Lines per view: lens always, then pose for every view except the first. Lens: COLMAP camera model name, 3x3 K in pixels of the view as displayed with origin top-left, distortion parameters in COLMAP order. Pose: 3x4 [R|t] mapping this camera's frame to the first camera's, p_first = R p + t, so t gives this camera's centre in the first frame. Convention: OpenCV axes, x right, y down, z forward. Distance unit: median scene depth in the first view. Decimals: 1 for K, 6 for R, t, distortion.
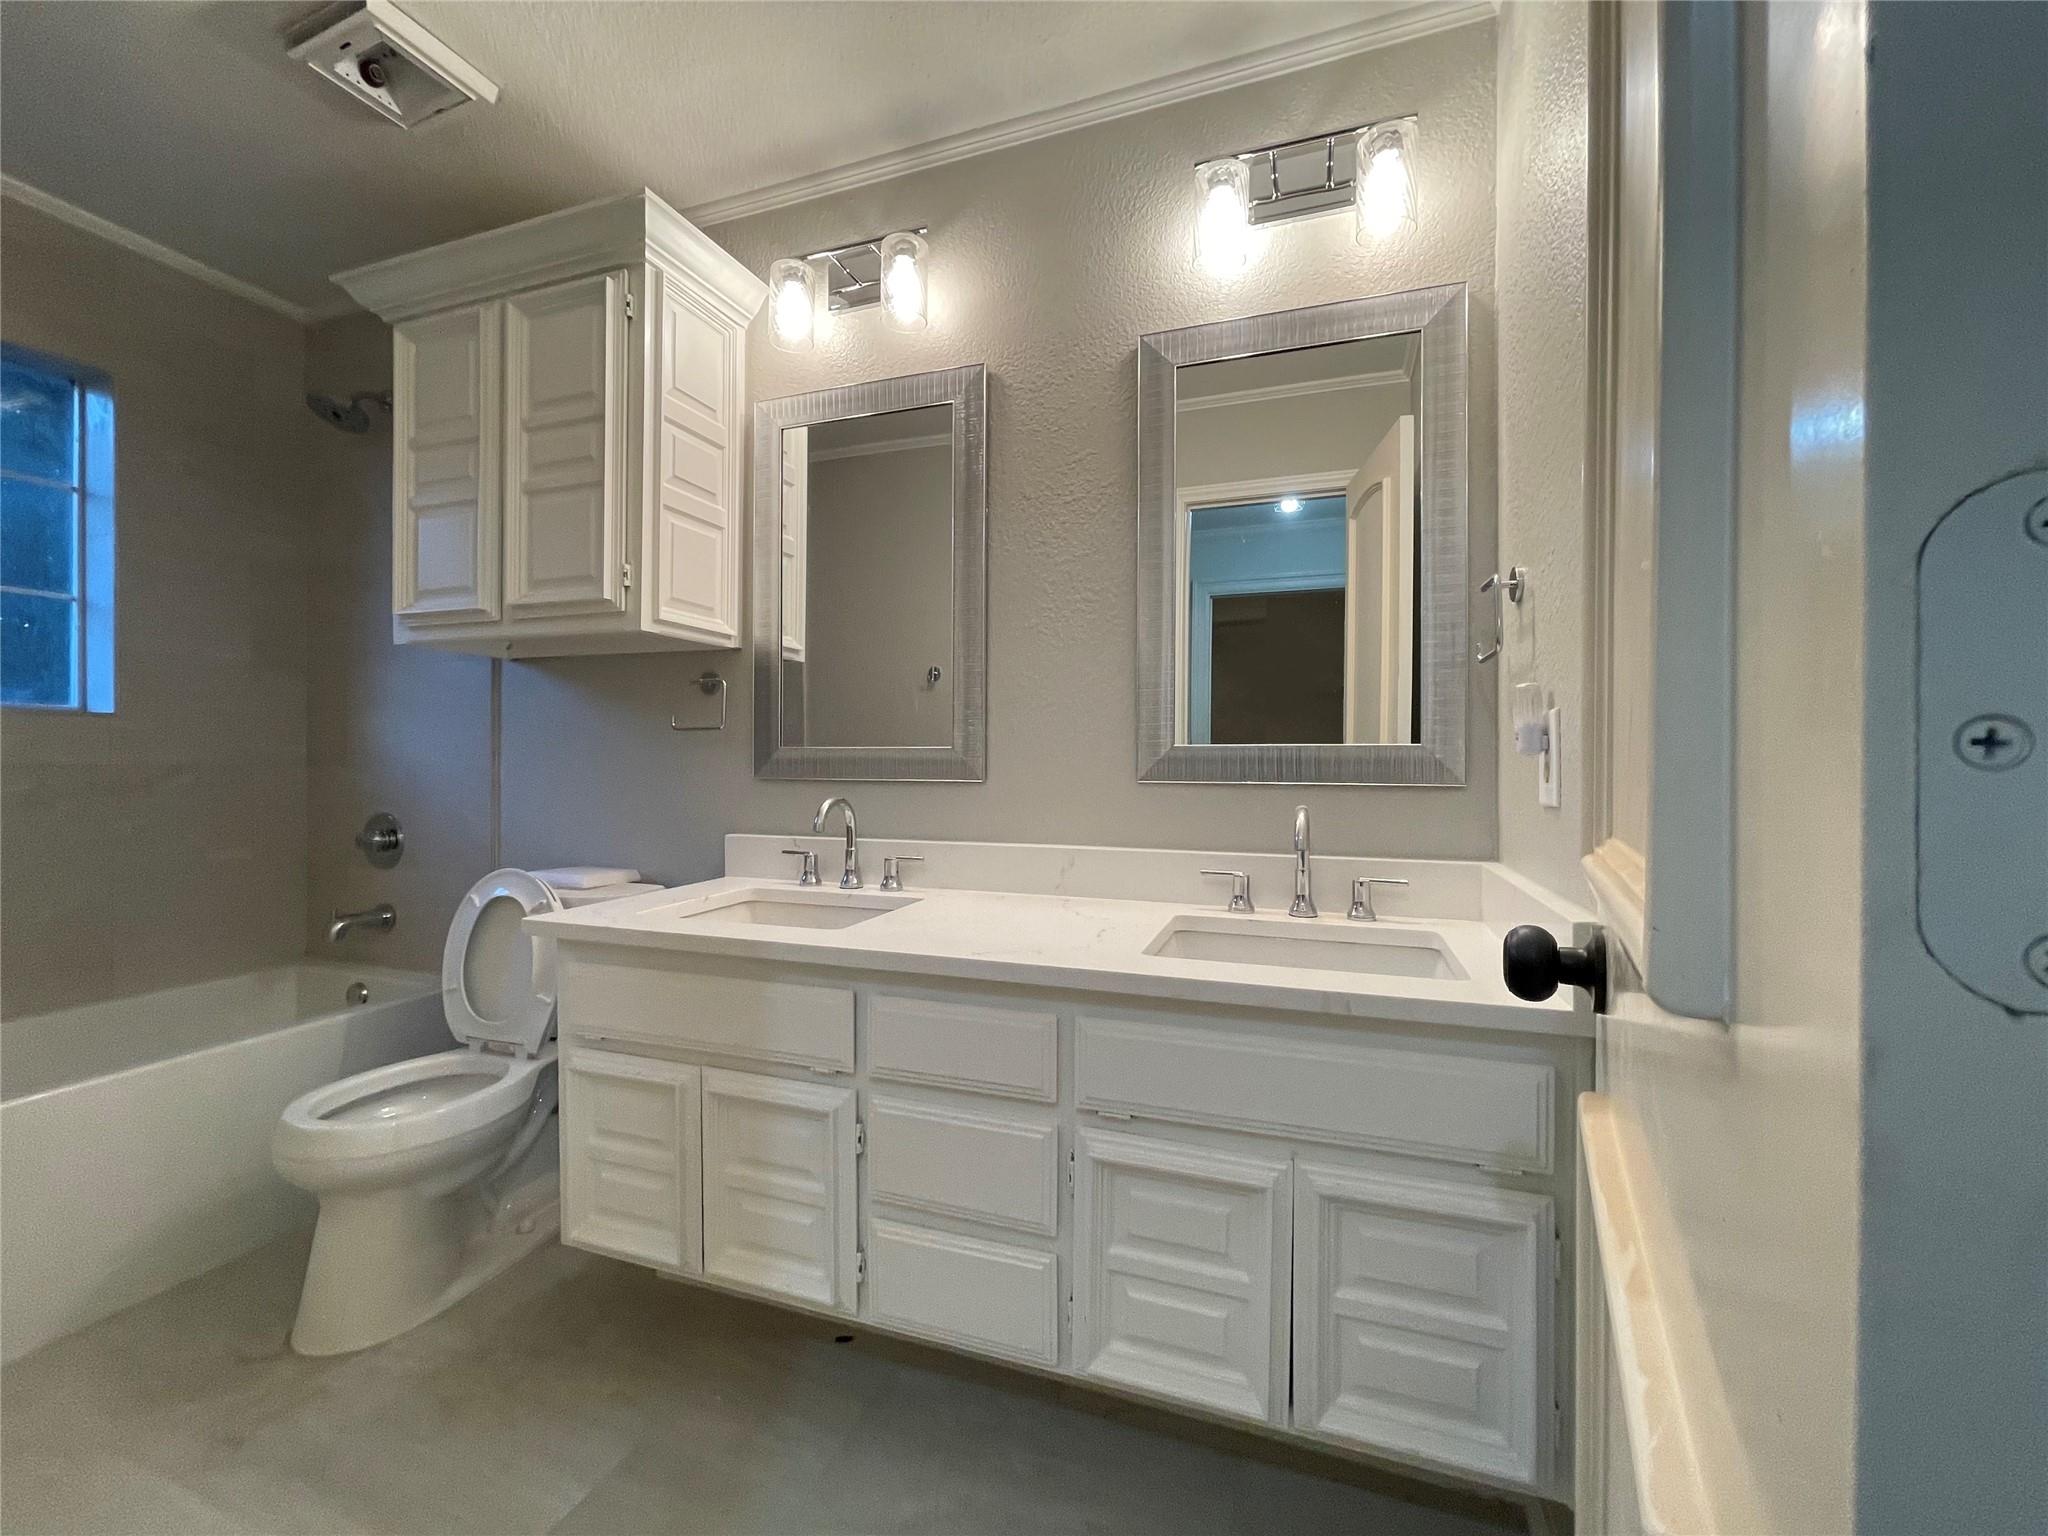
lens RADIAL K [[831.7, 0, 1034.9], [0, 831.7, 784.6], [0, 0, 1]] dist [-0.004592, 0.001963]
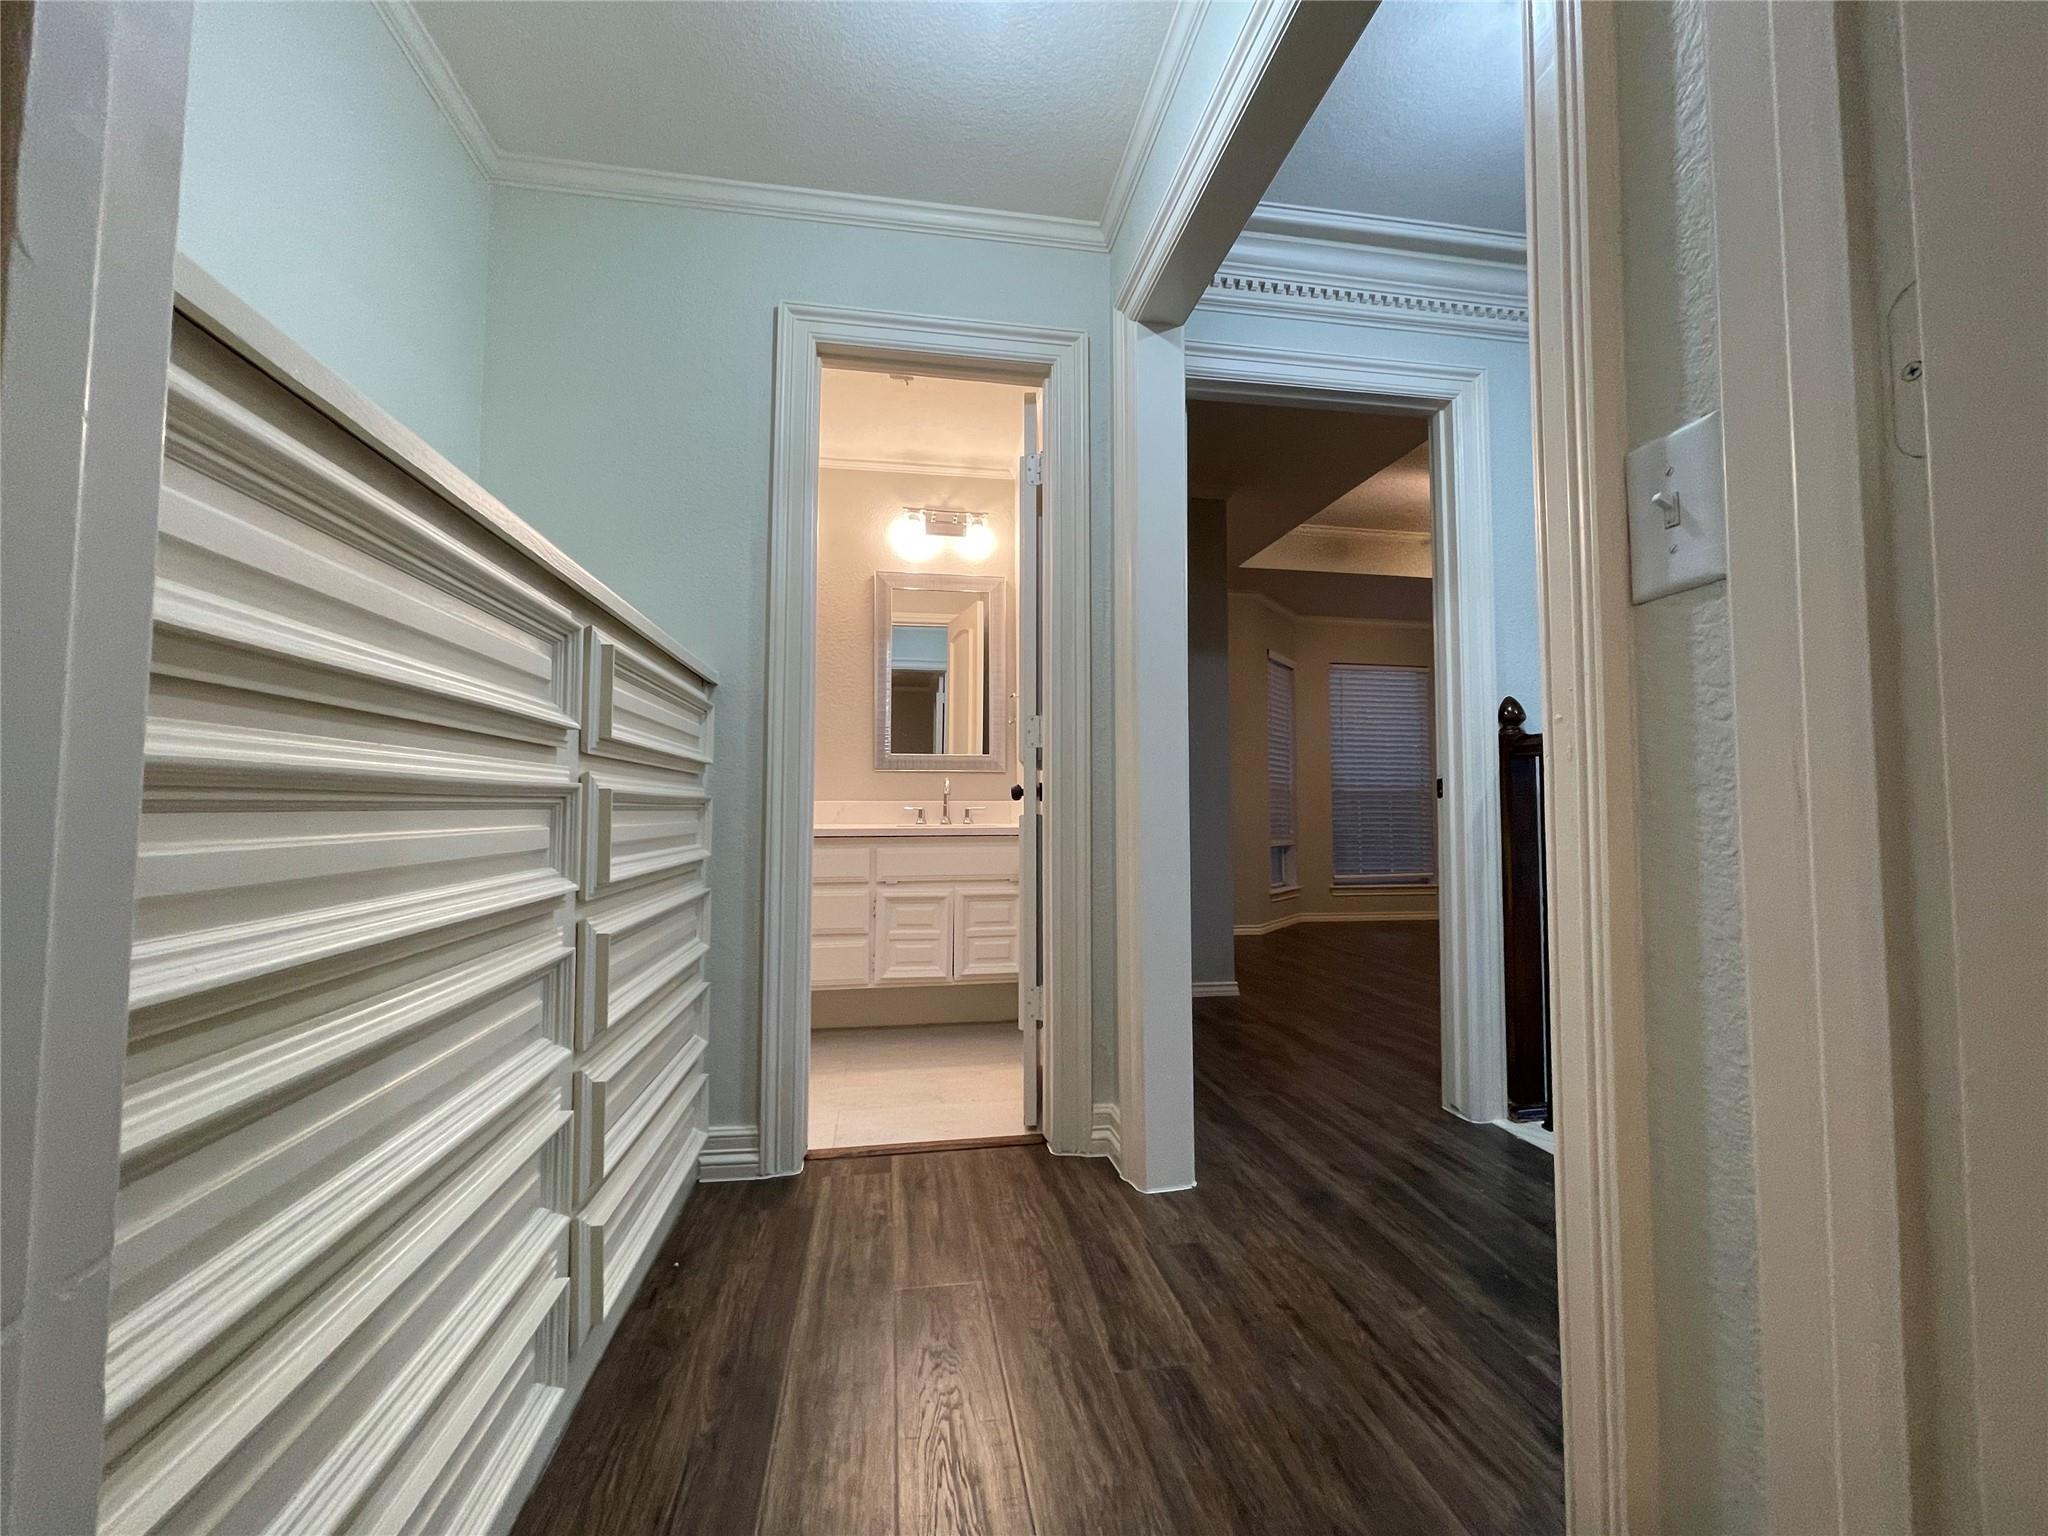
lens RADIAL K [[831.7, 0, 1028.8], [0, 831.7, 762.9], [0, 0, 1]] dist [-0.004592, 0.001963]
pose [[0.877635, 0.015688, 0.479072, -0.815851], [0.007361, 0.998905, -0.046196, 0.127421], [-0.479272, 0.044070, 0.876559, -1.619569]]
